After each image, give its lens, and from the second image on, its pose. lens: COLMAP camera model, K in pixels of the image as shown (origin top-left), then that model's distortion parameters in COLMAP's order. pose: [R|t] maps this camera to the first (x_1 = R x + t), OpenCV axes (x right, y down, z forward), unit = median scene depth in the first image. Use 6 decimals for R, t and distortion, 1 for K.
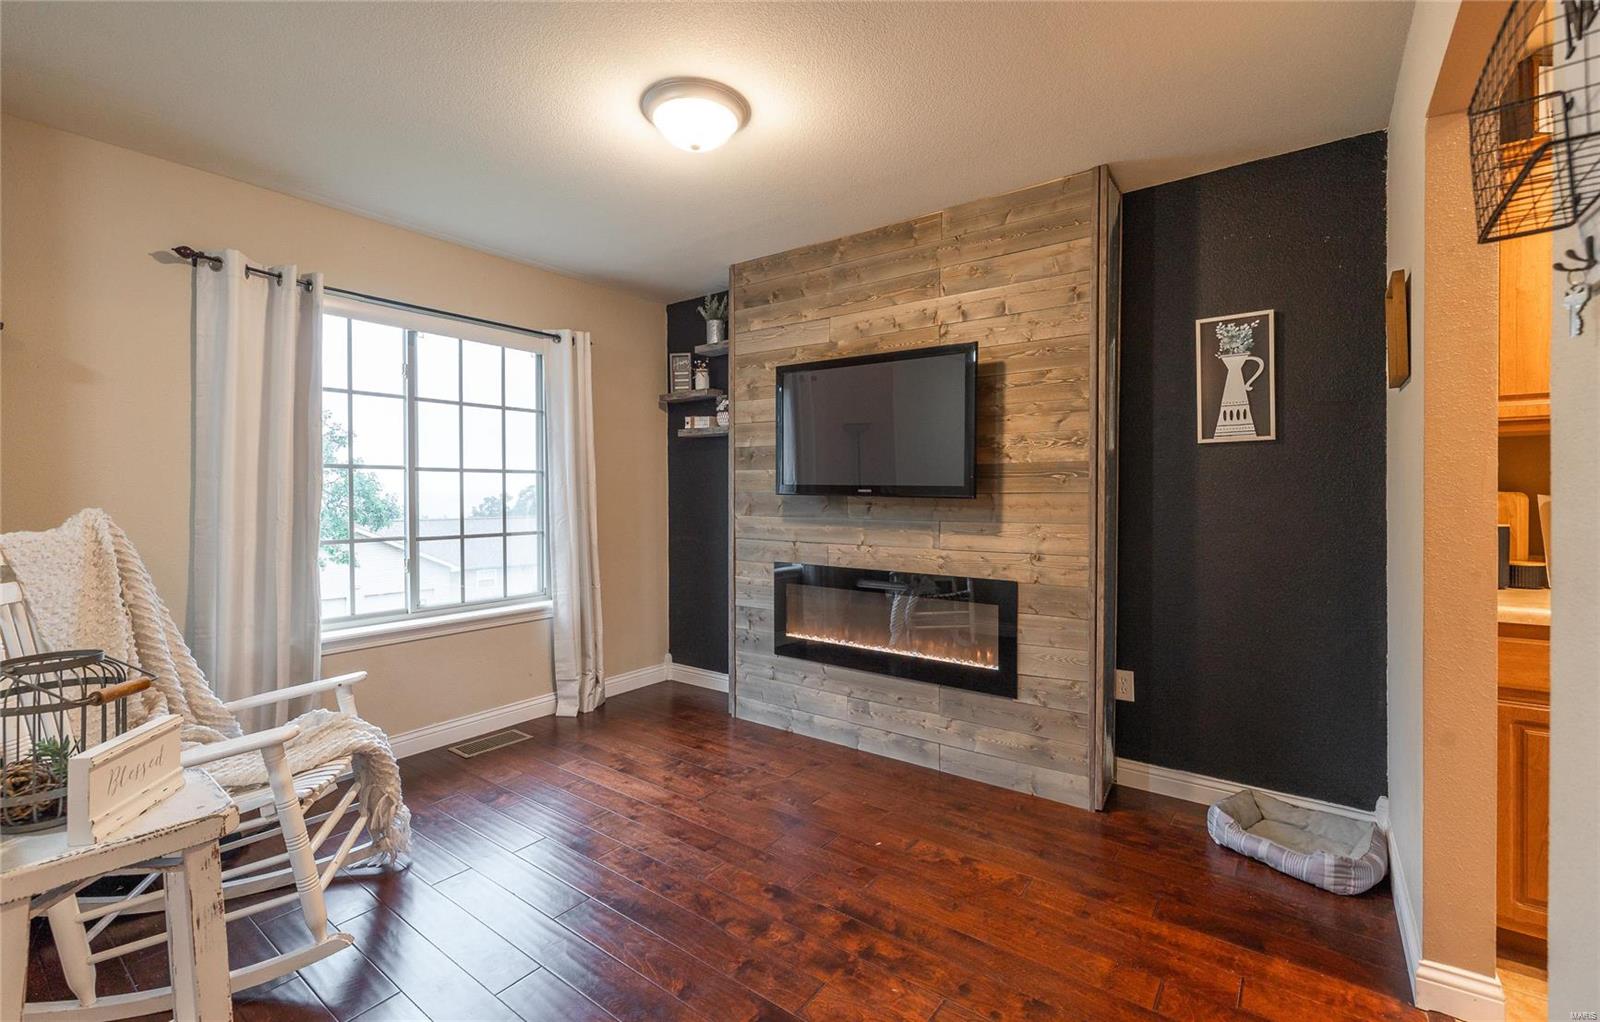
lens RADIAL K [[687.4, 0, 803.3], [0, 687.4, 486.1], [0, 0, 1]] dist [0.020827, 0.000124]
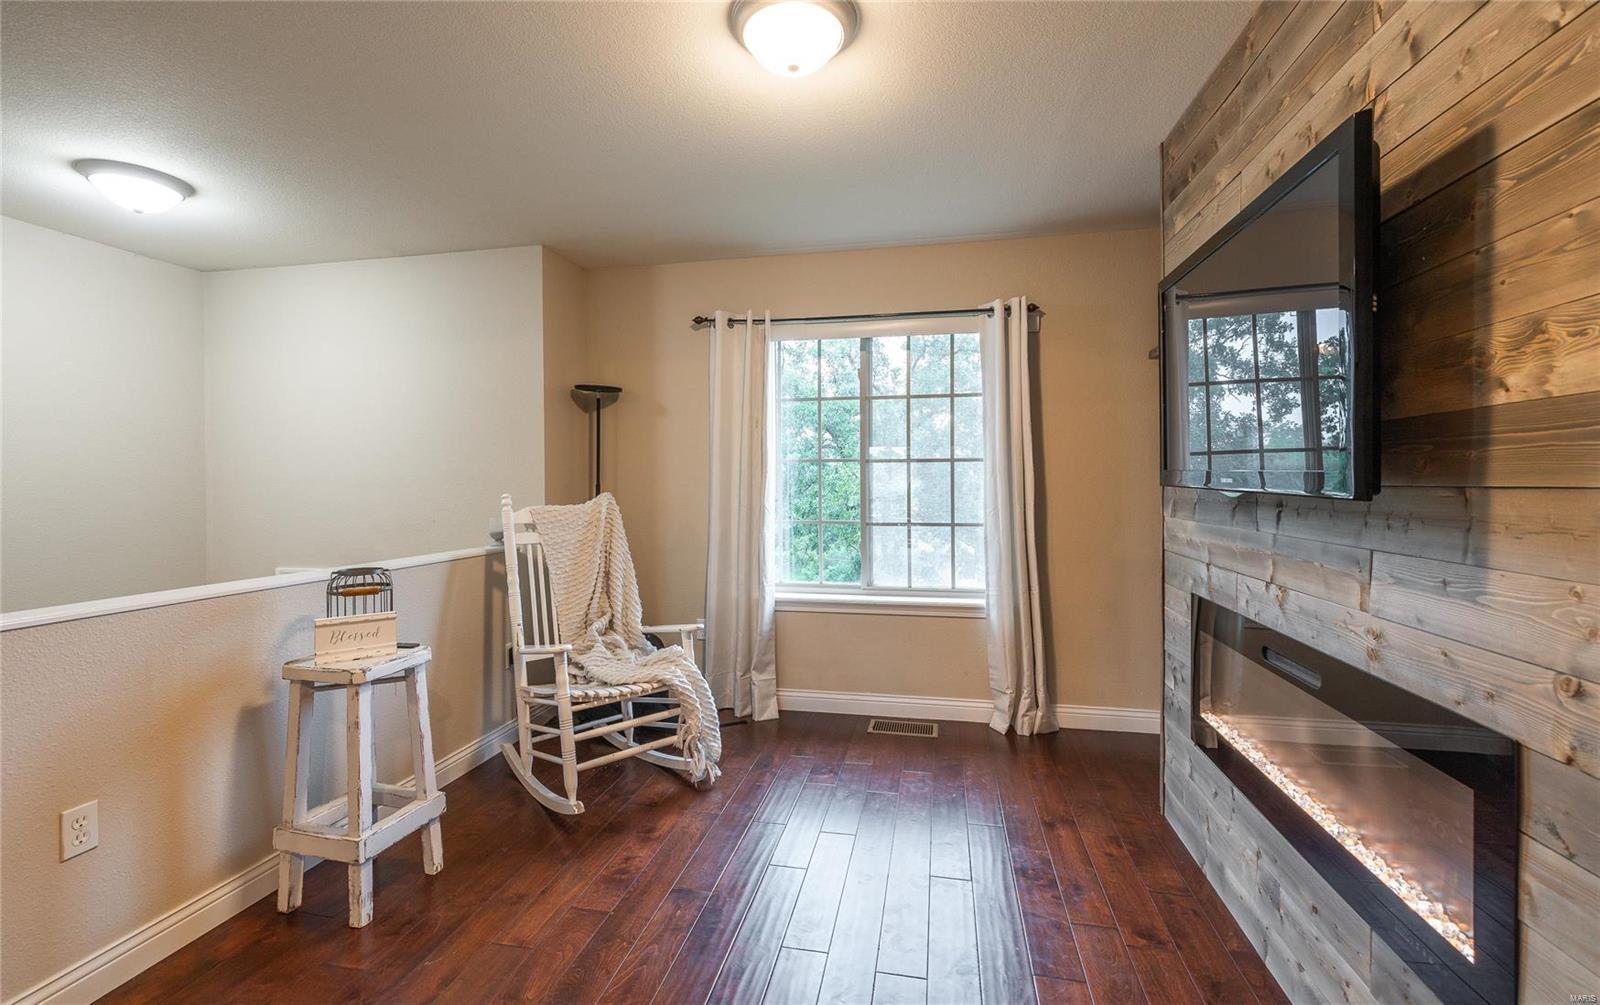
lens RADIAL K [[682.0, 0, 799.6], [0, 682.0, 481.0], [0, 0, 1]] dist [0.005770, -0.000555]
pose [[0.429615, -0.000112, -0.903012, 0.396908], [0.012927, 0.999898, 0.006026, -0.000242], [0.902920, -0.014263, 0.429573, 0.443860]]
